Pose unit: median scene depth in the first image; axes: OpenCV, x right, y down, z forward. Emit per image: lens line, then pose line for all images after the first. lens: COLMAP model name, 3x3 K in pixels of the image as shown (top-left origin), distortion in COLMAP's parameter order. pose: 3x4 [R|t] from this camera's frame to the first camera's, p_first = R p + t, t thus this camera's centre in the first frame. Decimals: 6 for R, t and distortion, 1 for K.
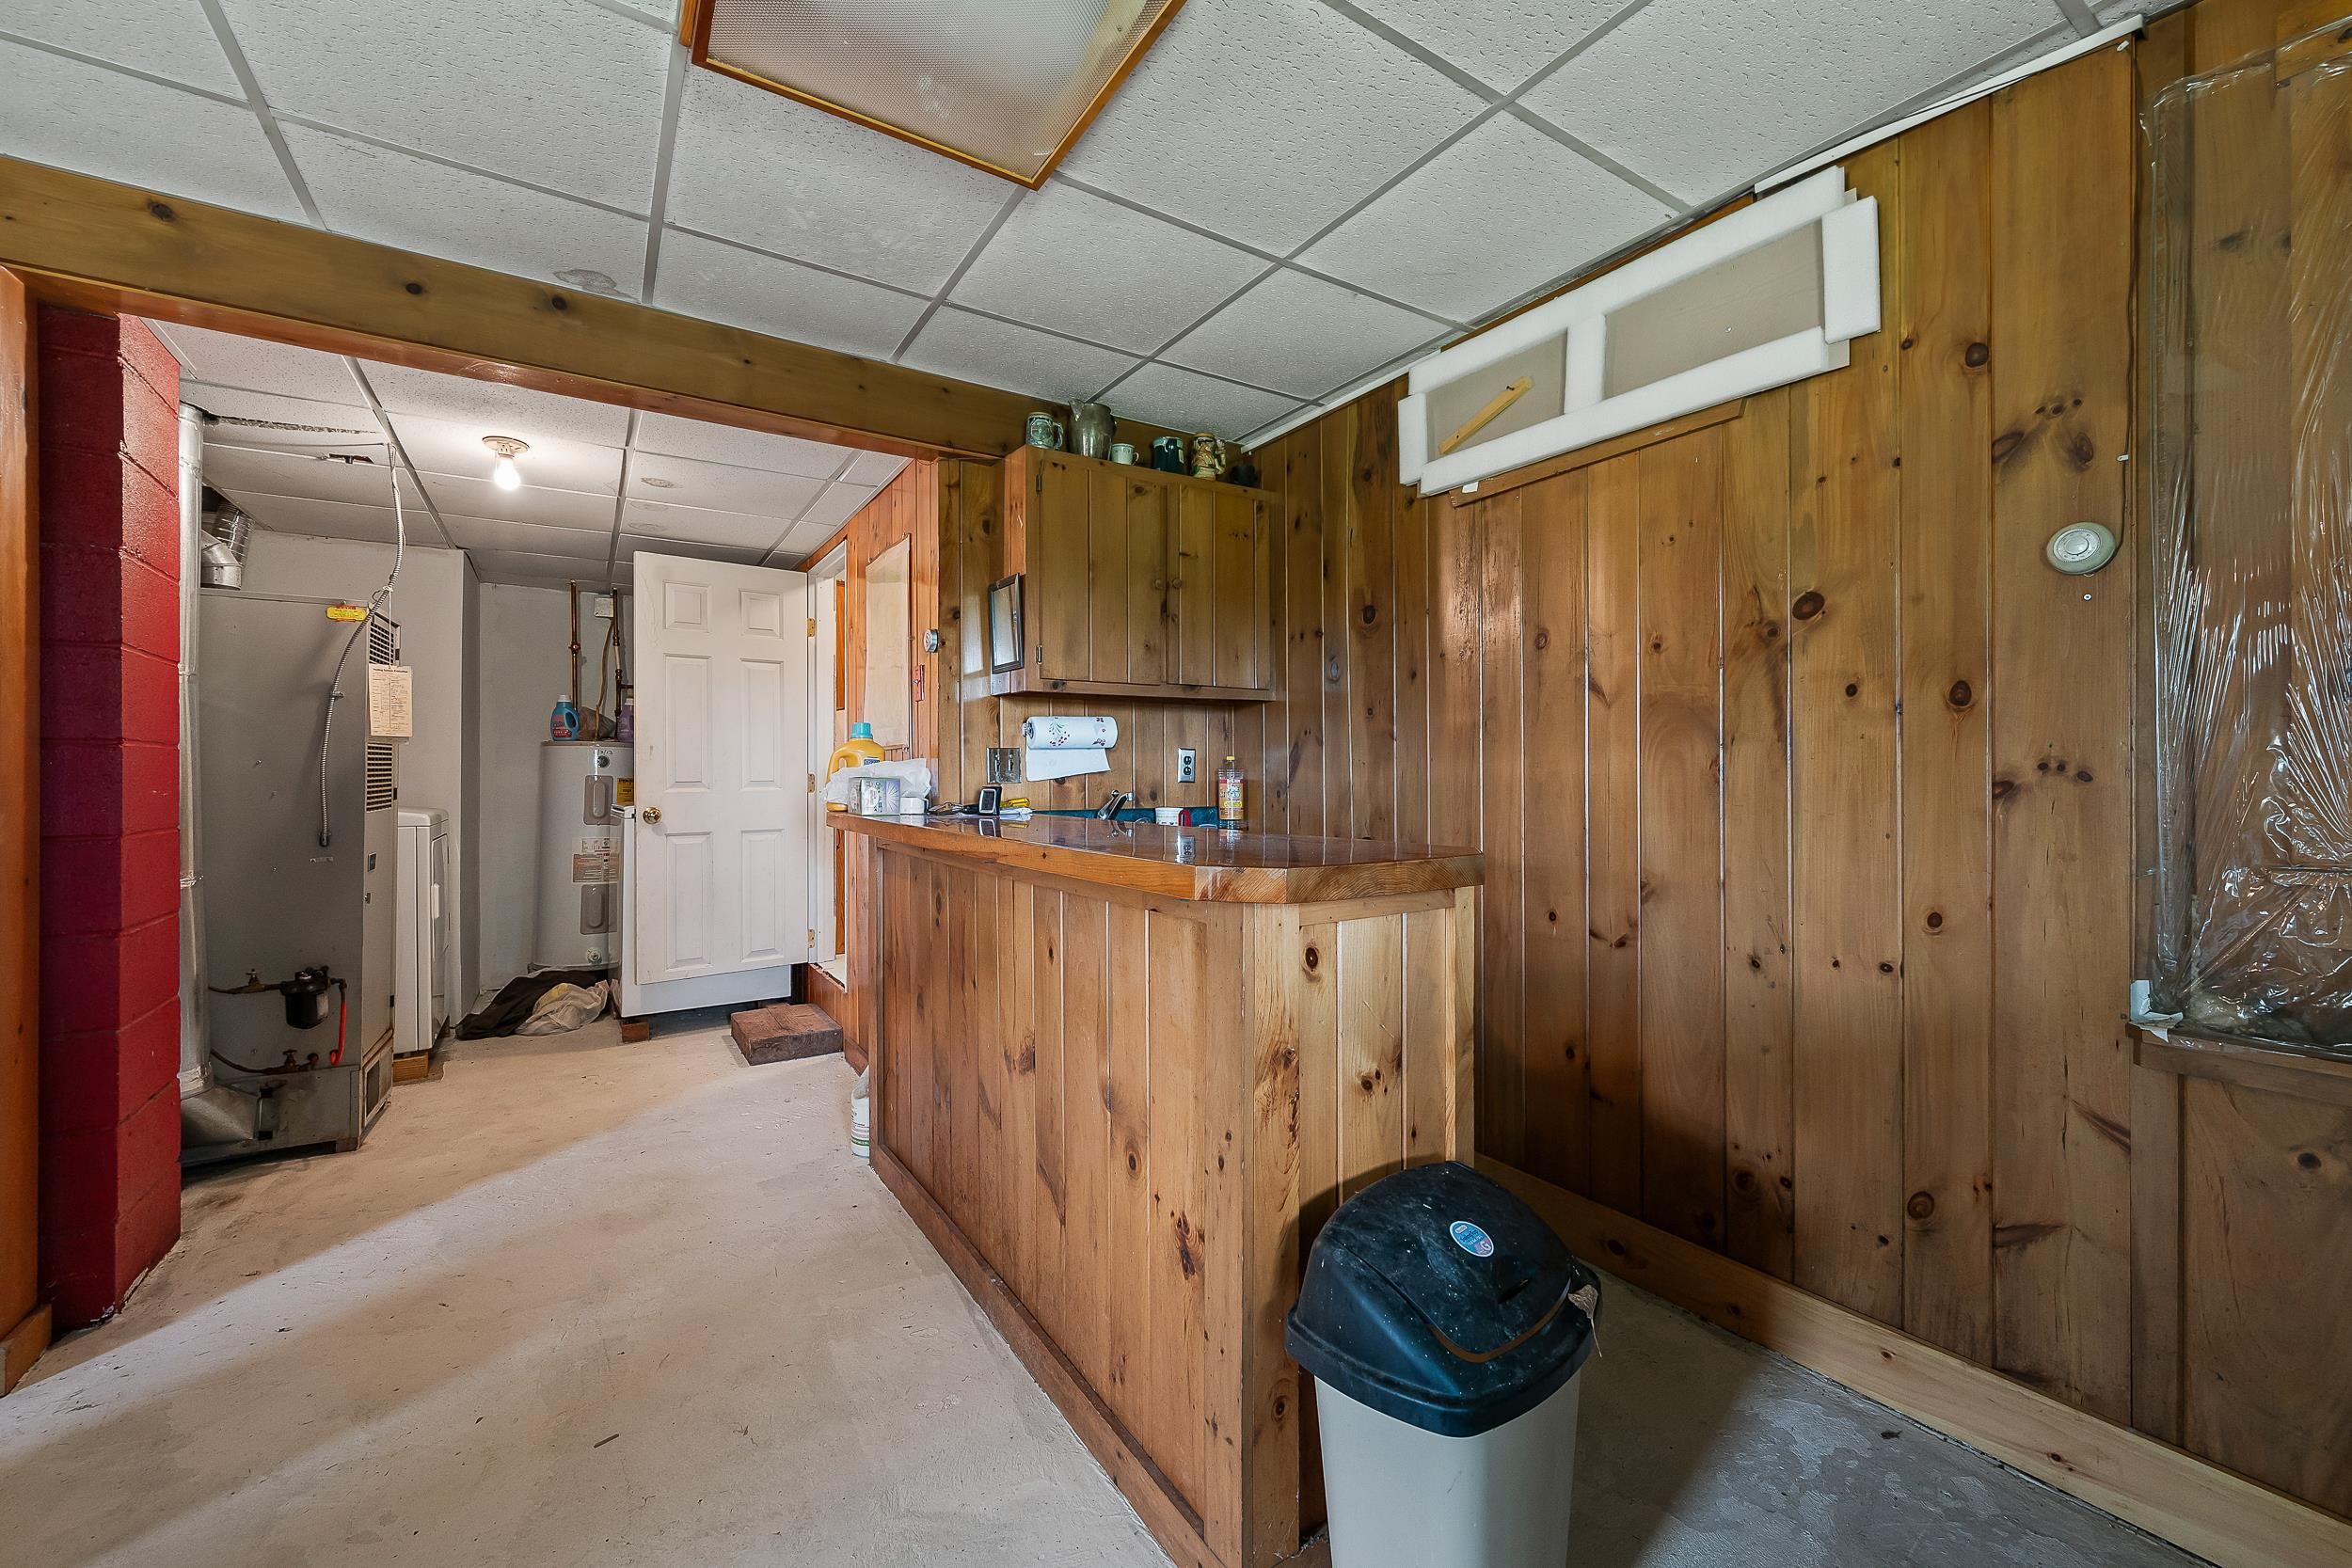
lens RADIAL K [[928.2, 0, 1177.9], [0, 928.2, 767.1], [0, 0, 1]] dist [-0.000604, -0.000819]
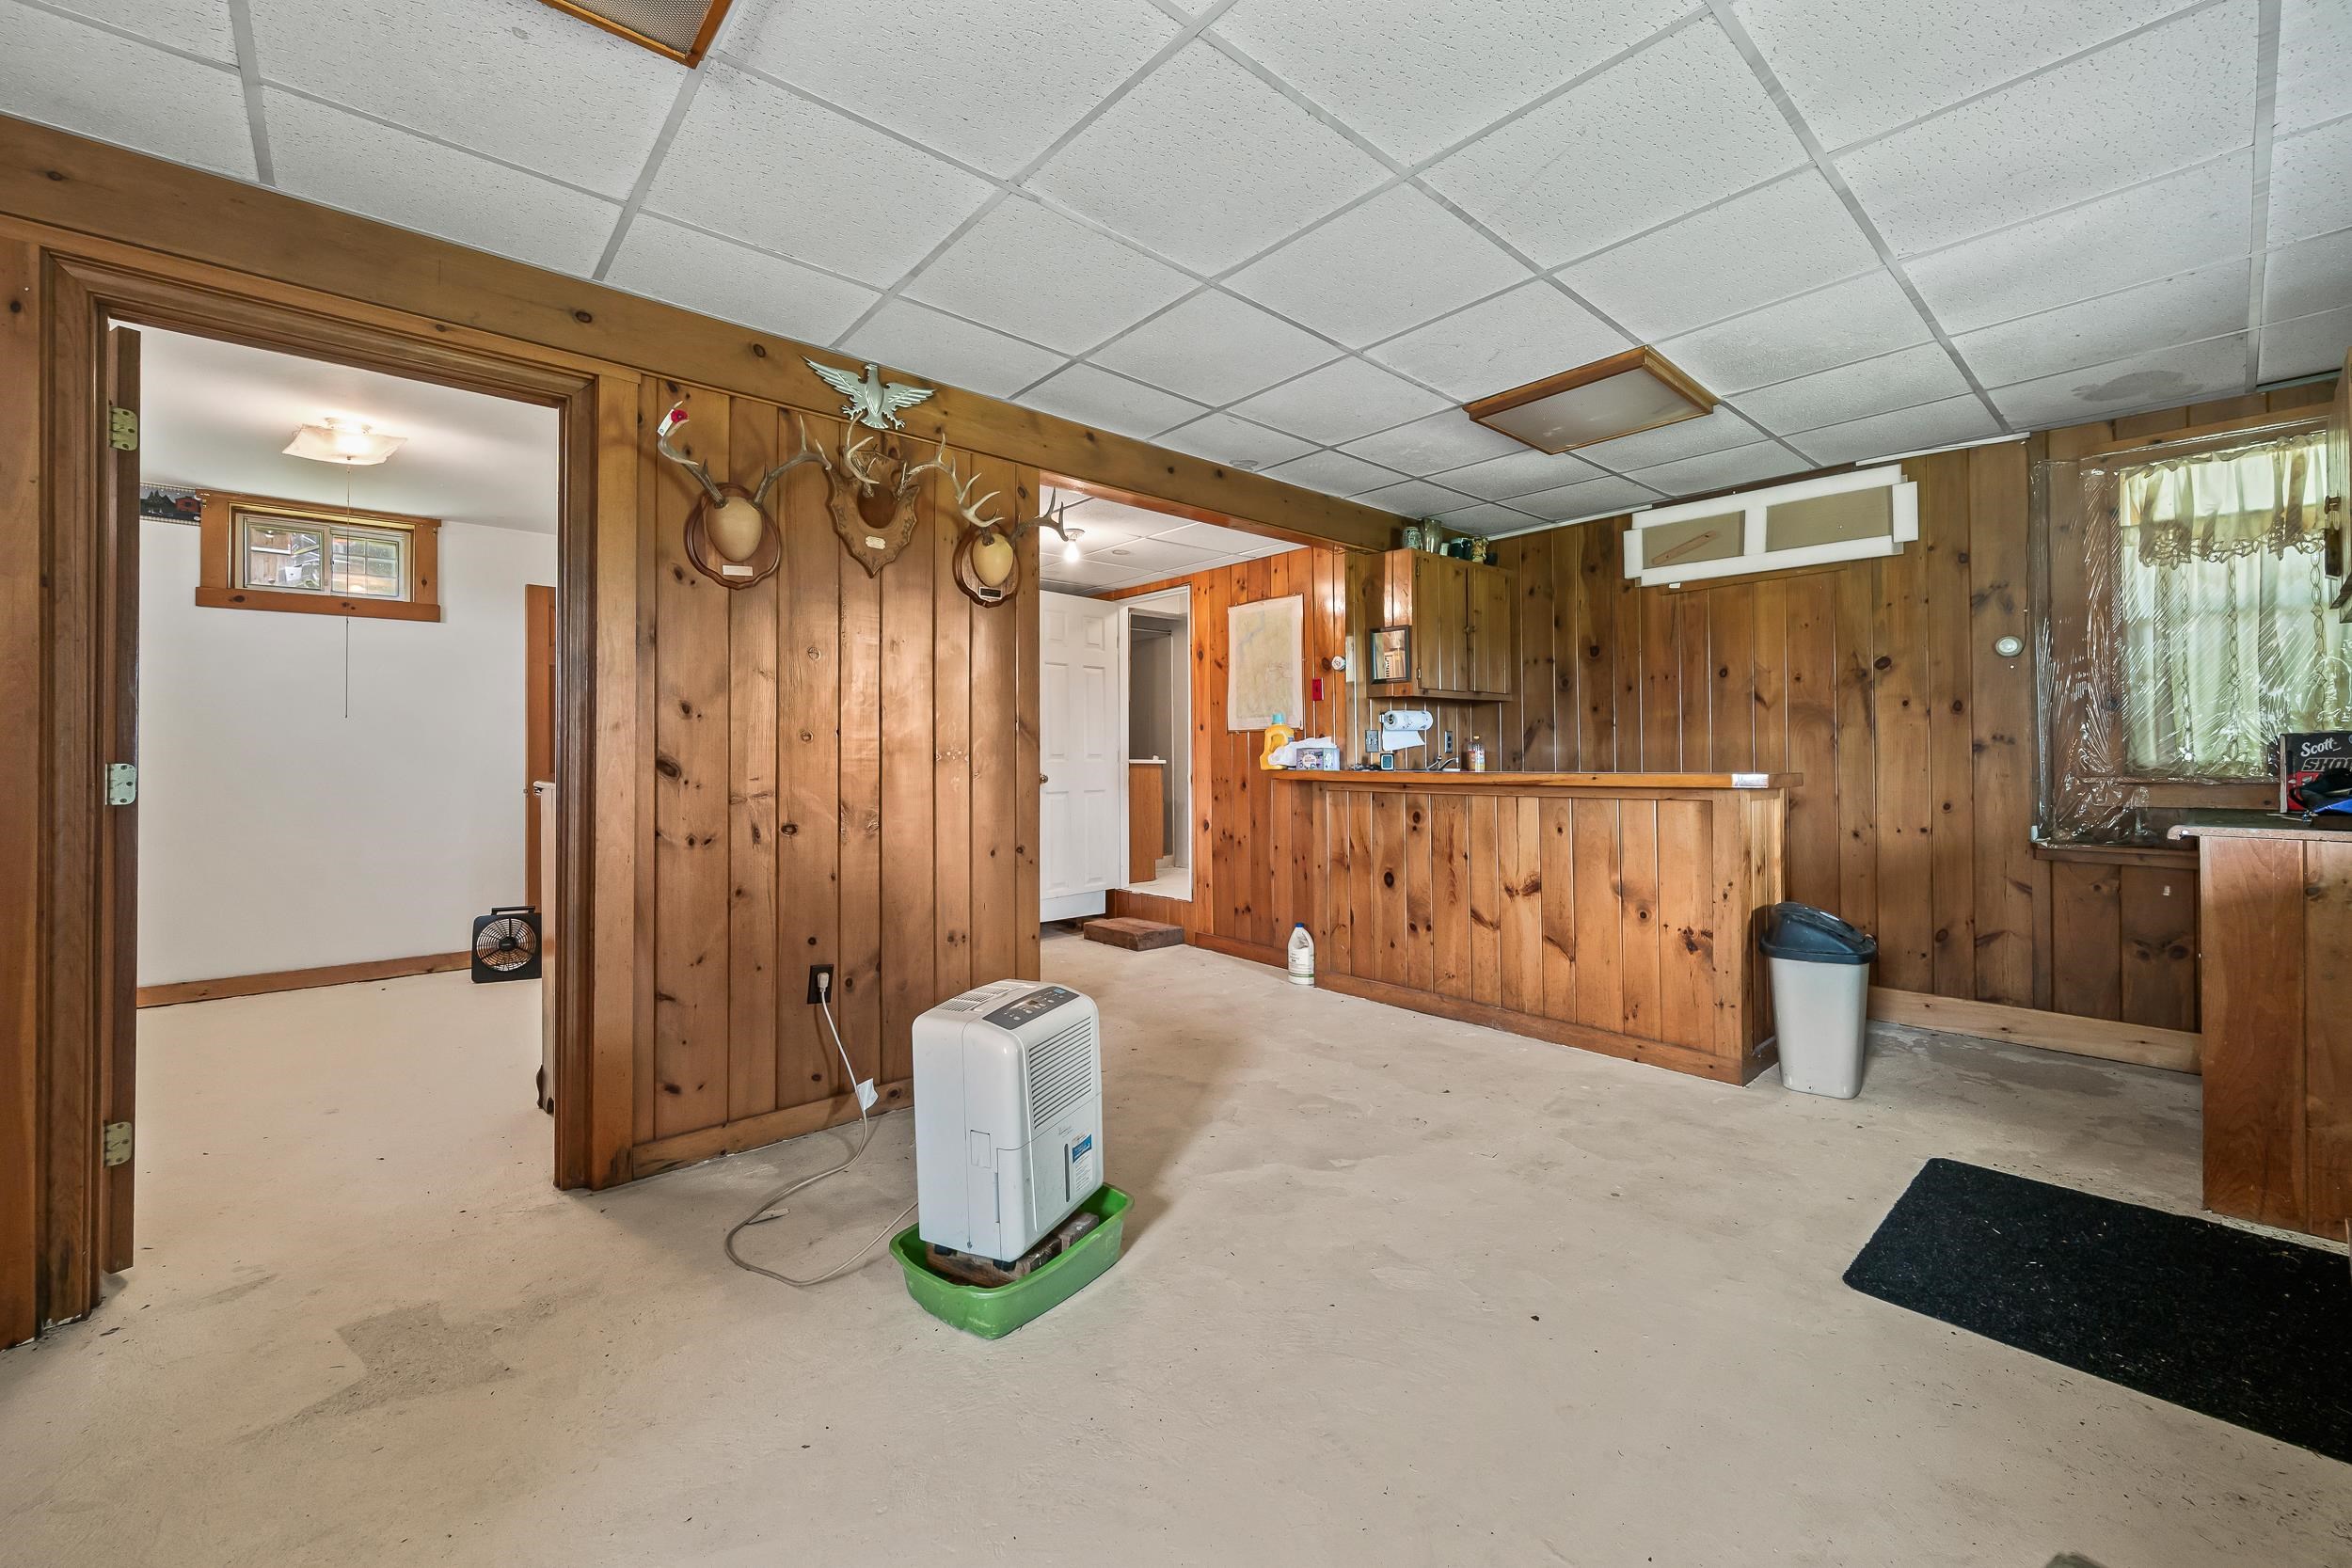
lens RADIAL K [[928.2, 0, 1178.2], [0, 928.2, 741.4], [0, 0, 1]] dist [-0.000604, -0.000819]
pose [[0.989869, 0.000939, 0.141981, -1.244600], [0.000925, 0.999914, -0.013062, 0.031912], [-0.141981, 0.013061, 0.989783, -0.888648]]
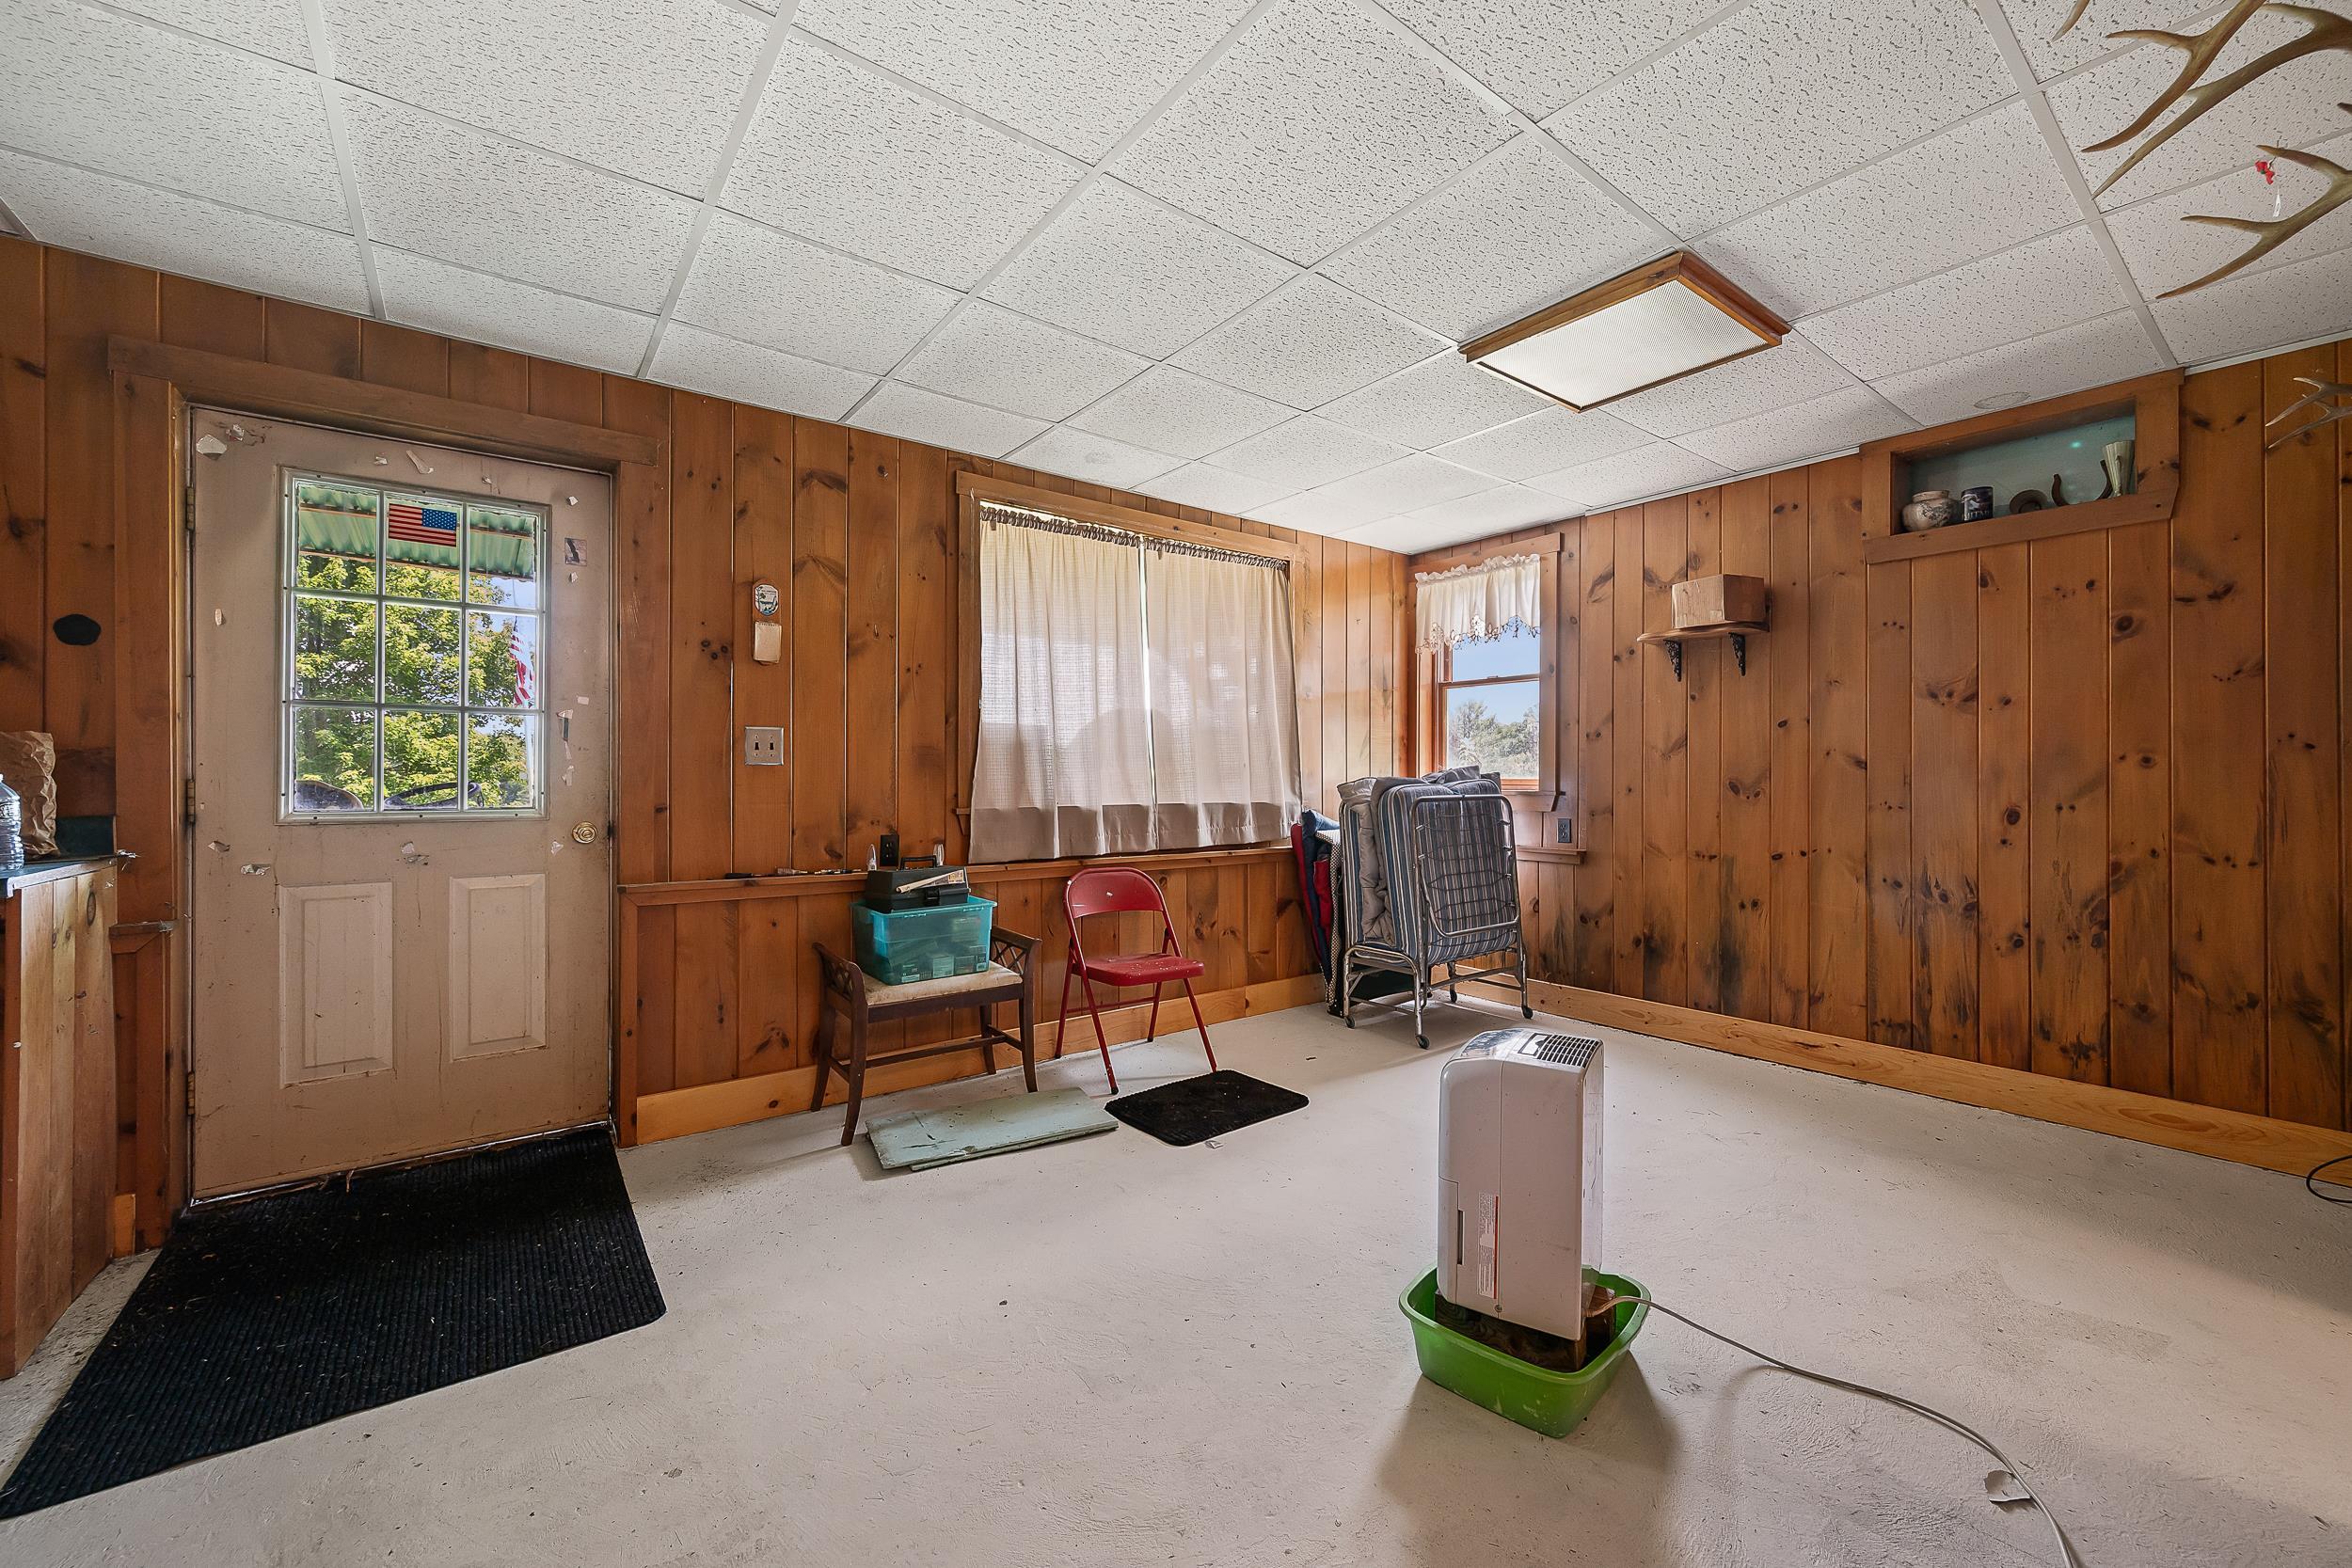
lens RADIAL K [[928.2, 0, 1190.1], [0, 928.2, 767.2], [0, 0, 1]] dist [-0.000604, -0.000819]
pose [[-0.996051, 0.001197, -0.088771, -0.826953], [0.002507, 0.999890, -0.014649, 0.034842], [0.088744, -0.014814, -0.995944, 1.220130]]
